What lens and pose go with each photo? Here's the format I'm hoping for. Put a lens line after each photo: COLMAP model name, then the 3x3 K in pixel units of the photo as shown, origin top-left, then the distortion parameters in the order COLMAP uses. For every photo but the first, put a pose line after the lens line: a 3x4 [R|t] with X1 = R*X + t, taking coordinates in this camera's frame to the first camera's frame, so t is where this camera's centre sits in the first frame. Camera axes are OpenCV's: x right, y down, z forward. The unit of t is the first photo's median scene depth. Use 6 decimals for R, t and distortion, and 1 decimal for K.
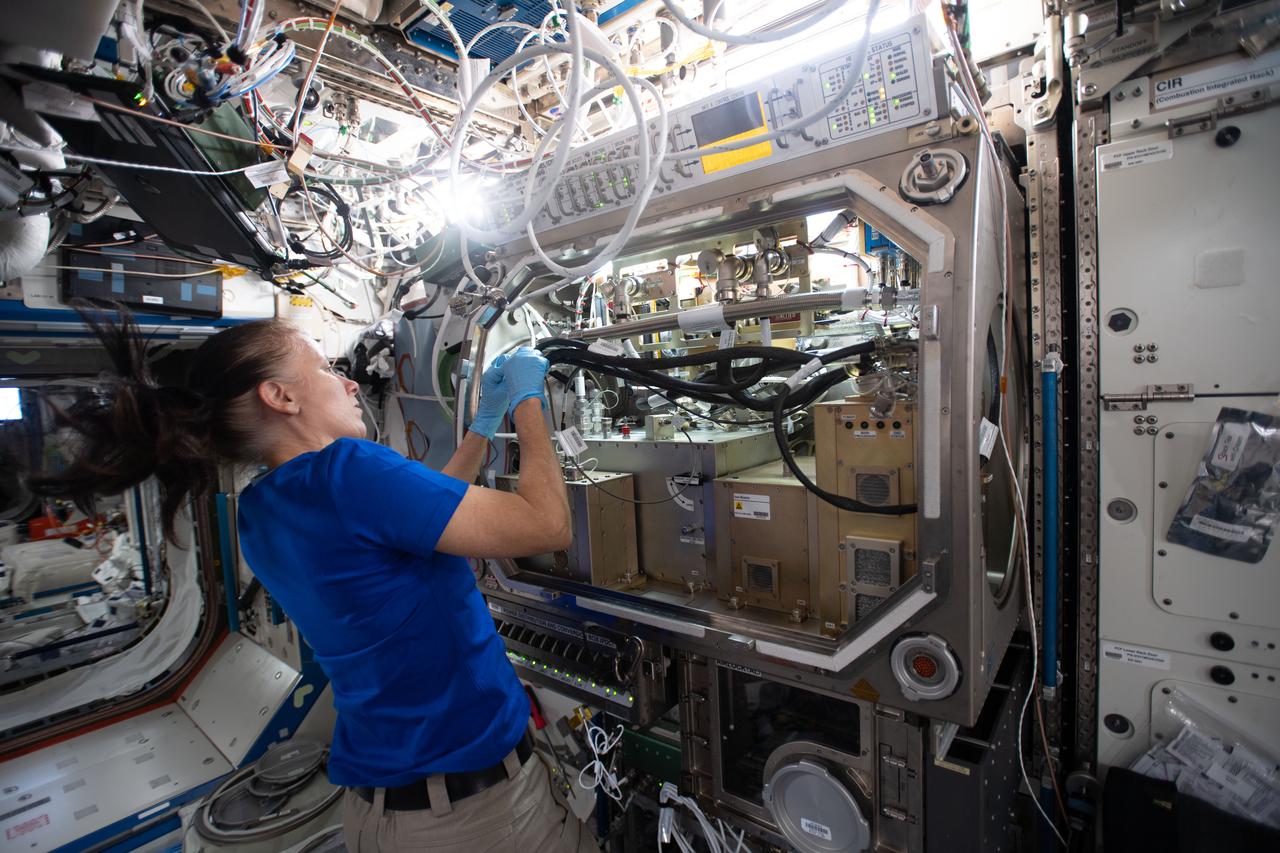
lens RADIAL K [[611.2, 0, 635.2], [0, 611.2, 430.2], [0, 0, 1]] dist [-0.006751, 0.000404]
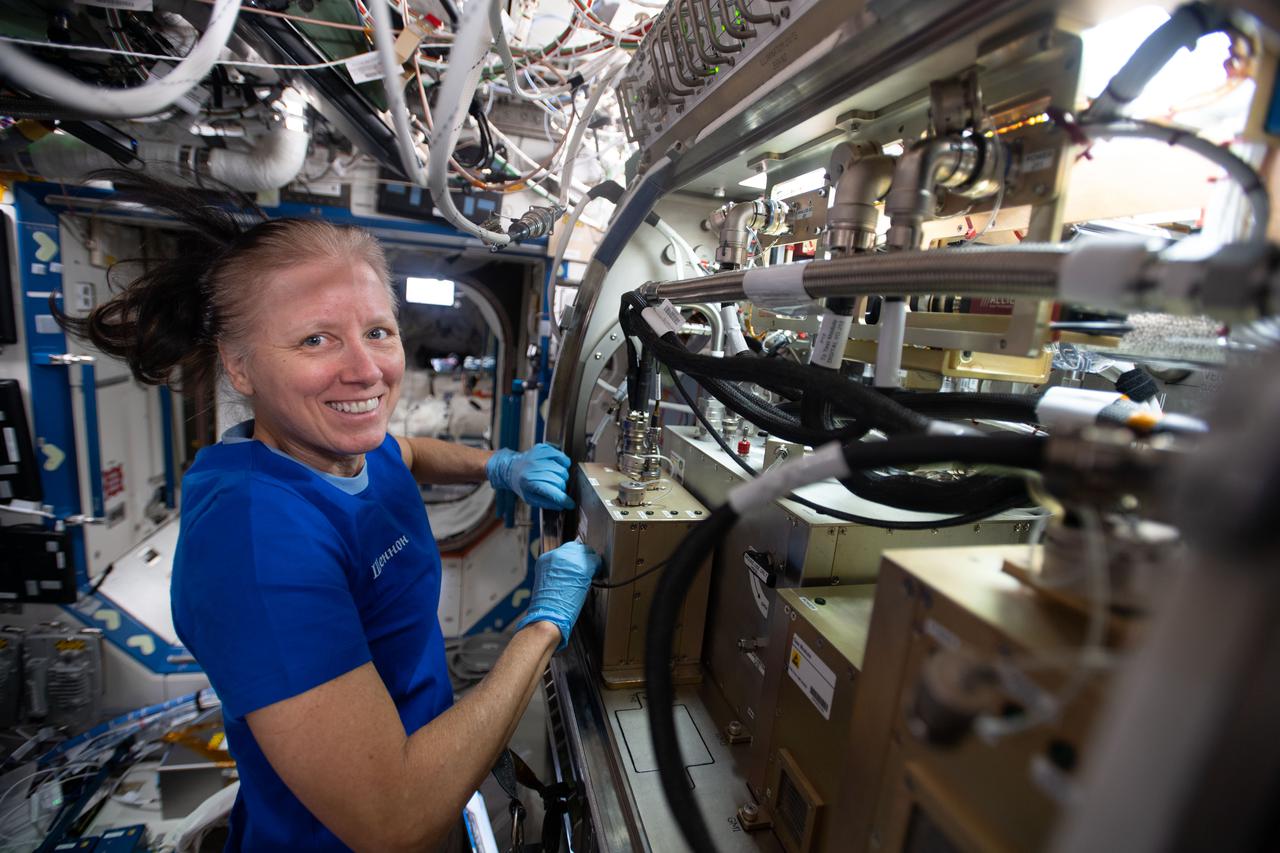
lens RADIAL K [[611.2, 0, 641.9], [0, 611.2, 421.9], [0, 0, 1]] dist [-0.006751, 0.000404]
pose [[0.788338, 0.232654, -0.569557, 0.277457], [-0.179260, 0.972437, 0.149105, -0.108439], [0.588548, -0.015446, 0.808314, 0.450621]]
